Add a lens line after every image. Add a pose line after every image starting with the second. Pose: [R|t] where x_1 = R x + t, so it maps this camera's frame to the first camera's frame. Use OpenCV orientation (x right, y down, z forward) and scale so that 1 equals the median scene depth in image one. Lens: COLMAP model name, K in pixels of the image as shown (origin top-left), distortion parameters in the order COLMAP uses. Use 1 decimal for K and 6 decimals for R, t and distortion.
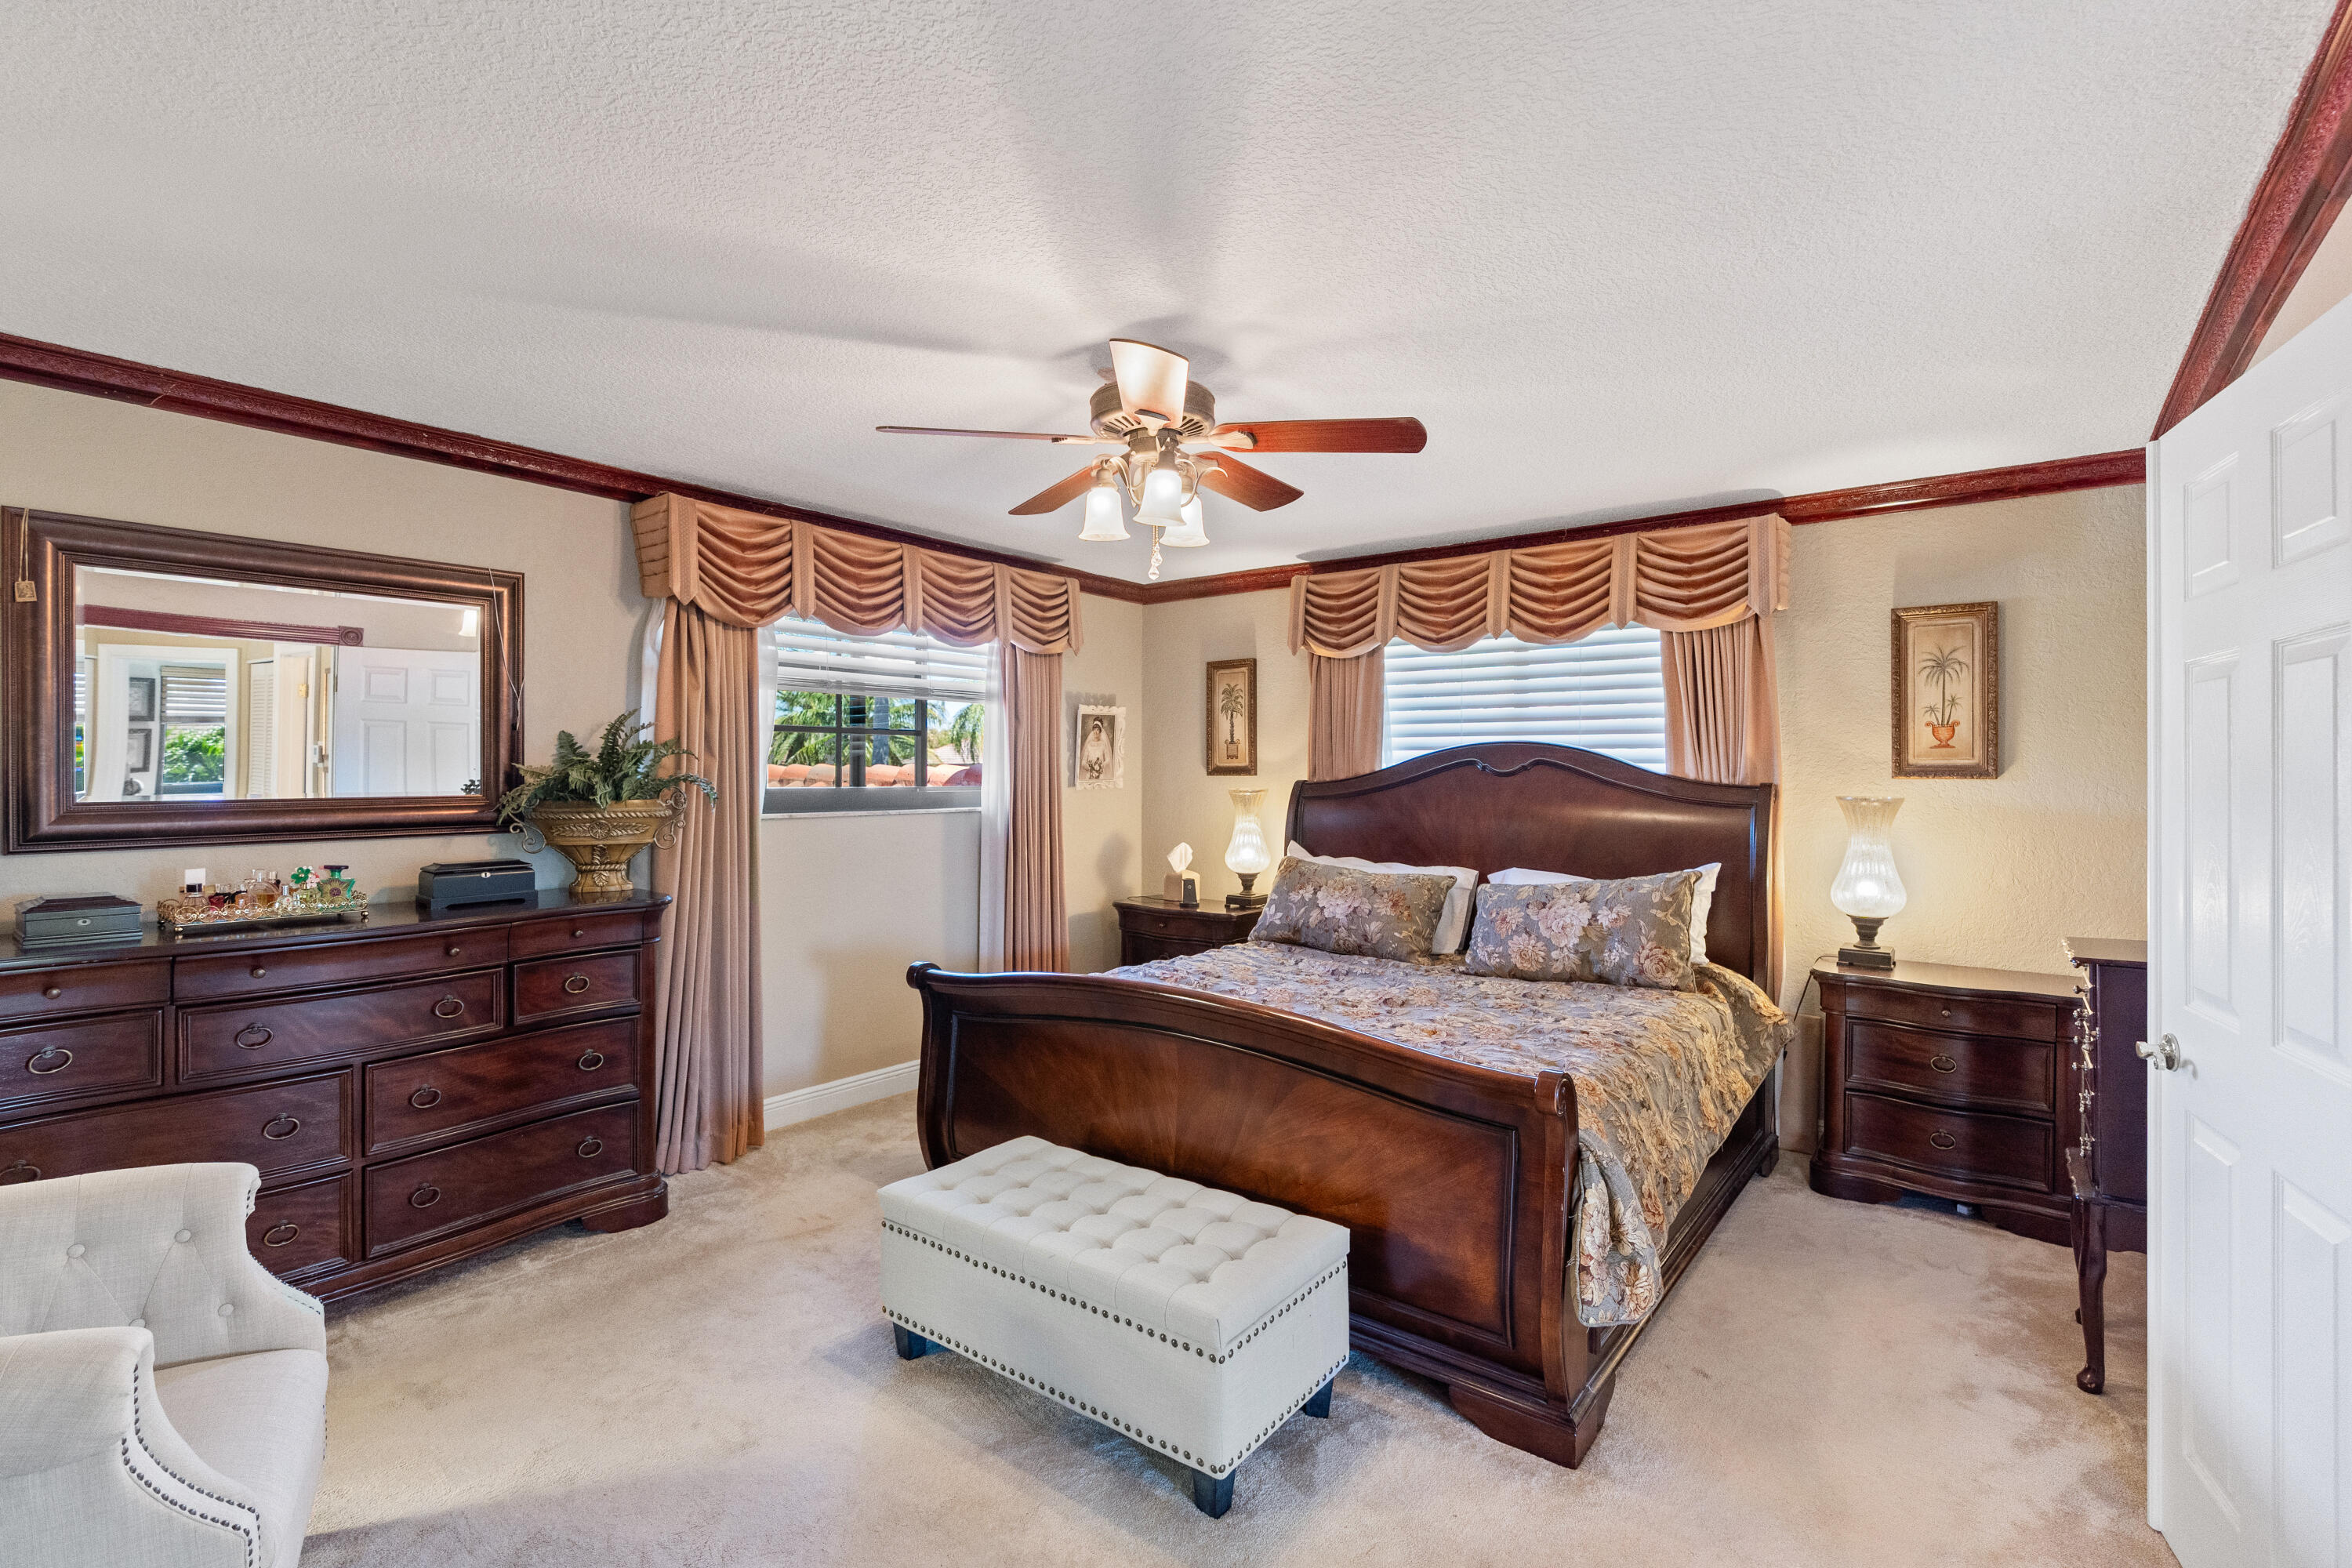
lens RADIAL K [[1081.0, 0, 1174.1], [0, 1081.0, 774.3], [0, 0, 1]] dist [-0.008234, 0.003609]
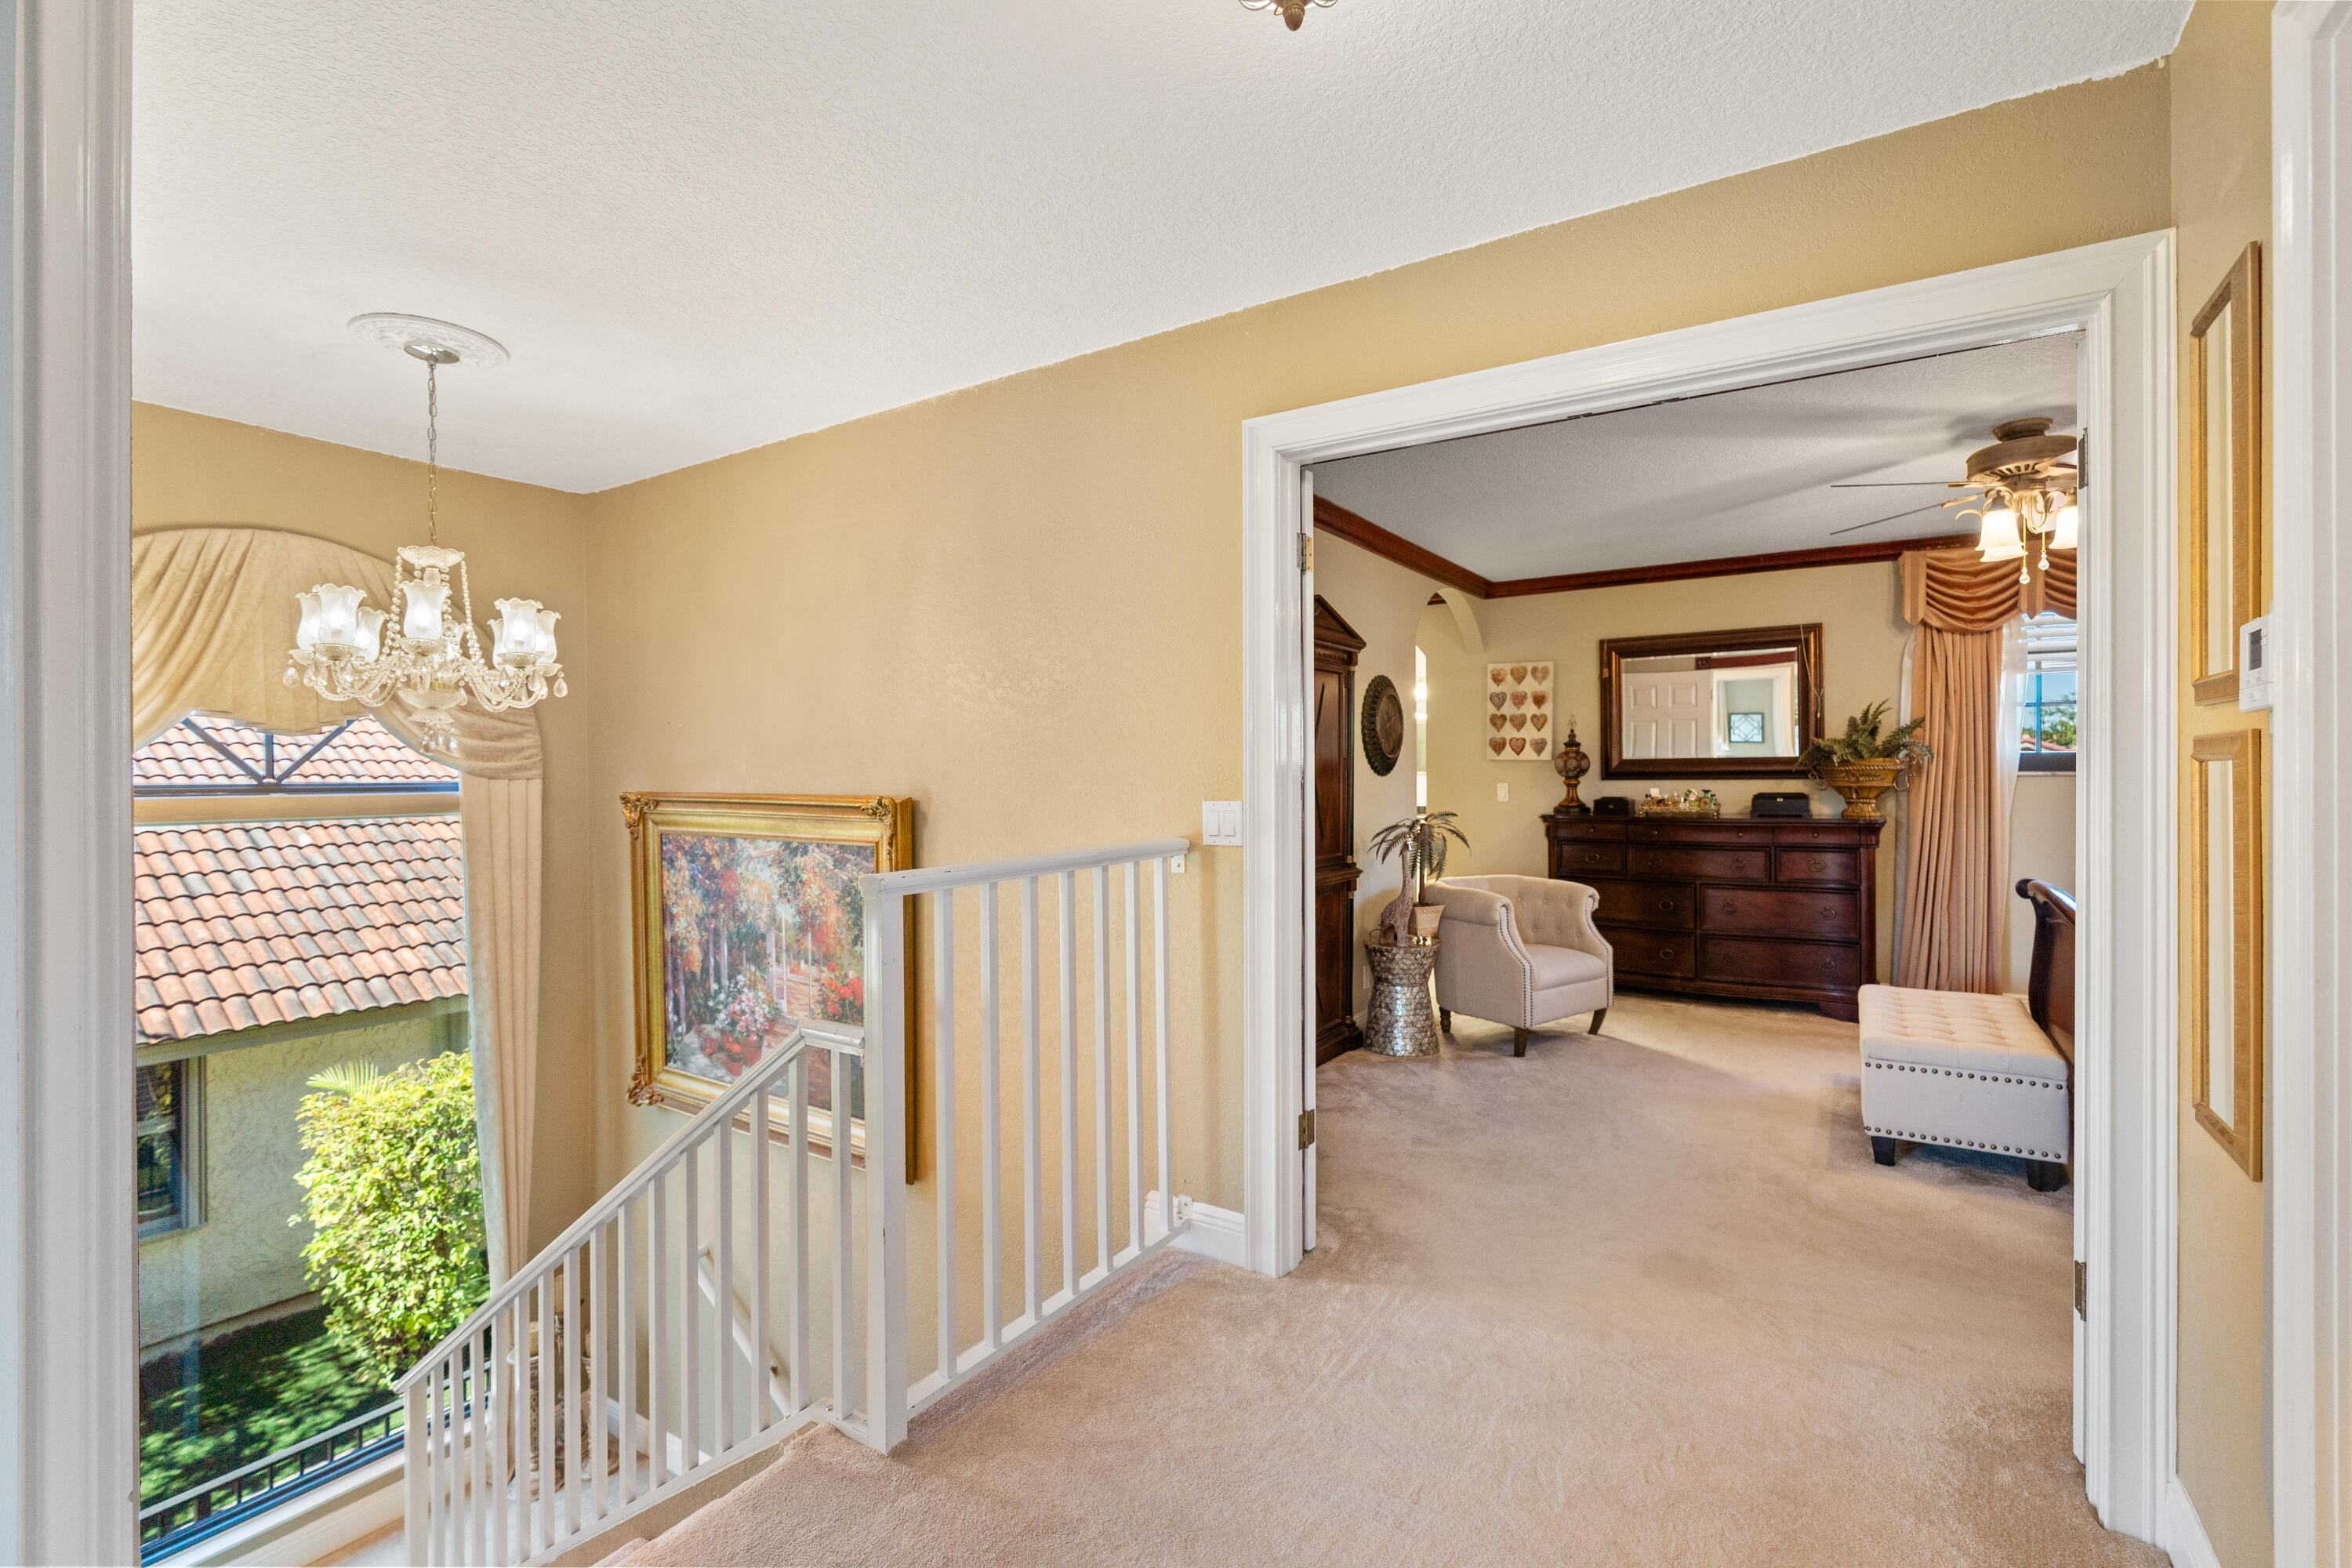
lens RADIAL K [[1081.0, 0, 1177.7], [0, 1081.0, 764.3], [0, 0, 1]] dist [-0.008234, 0.003609]
pose [[0.089280, 0.002374, -0.996004, 0.770603], [0.016742, 0.999852, 0.003883, 0.007226], [0.995866, -0.017022, 0.089227, -0.114534]]
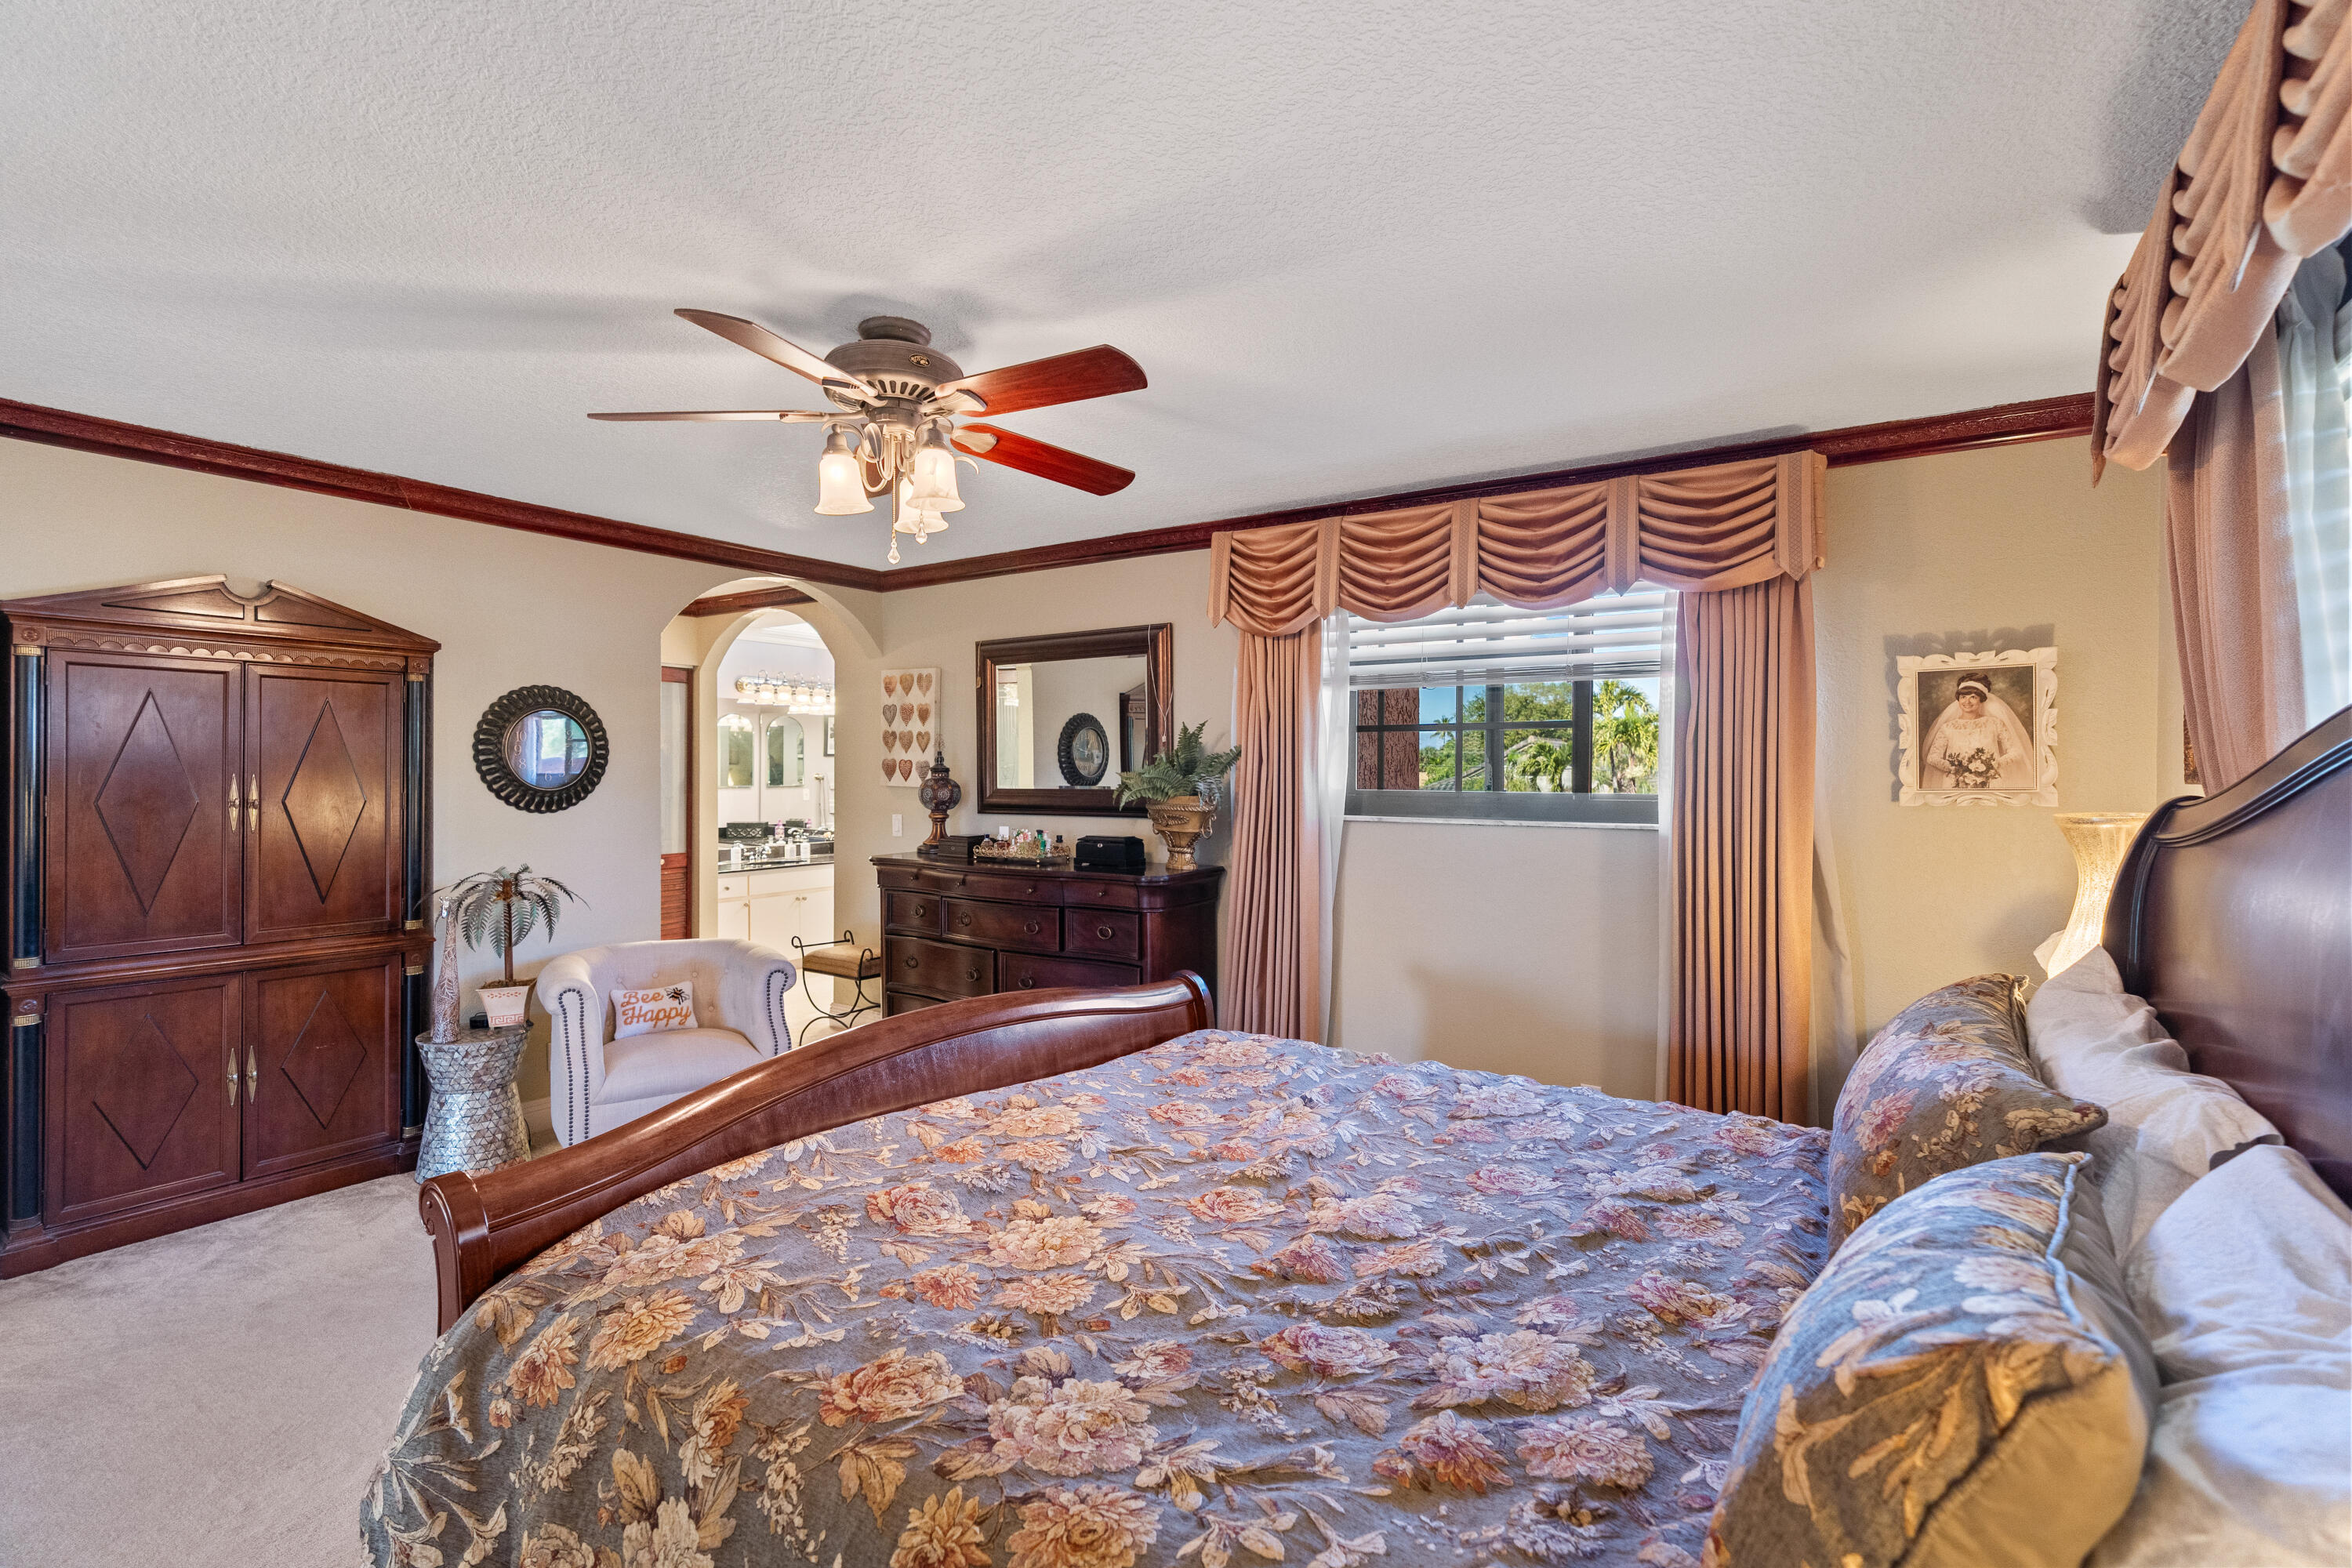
lens RADIAL K [[1081.0, 0, 1181.7], [0, 1081.0, 771.9], [0, 0, 1]] dist [-0.008234, 0.003609]
pose [[0.075911, -0.000665, -0.997114, 0.571896], [-0.003156, 0.999995, -0.000908, -0.002213], [0.997110, 0.003216, 0.075909, 0.726449]]
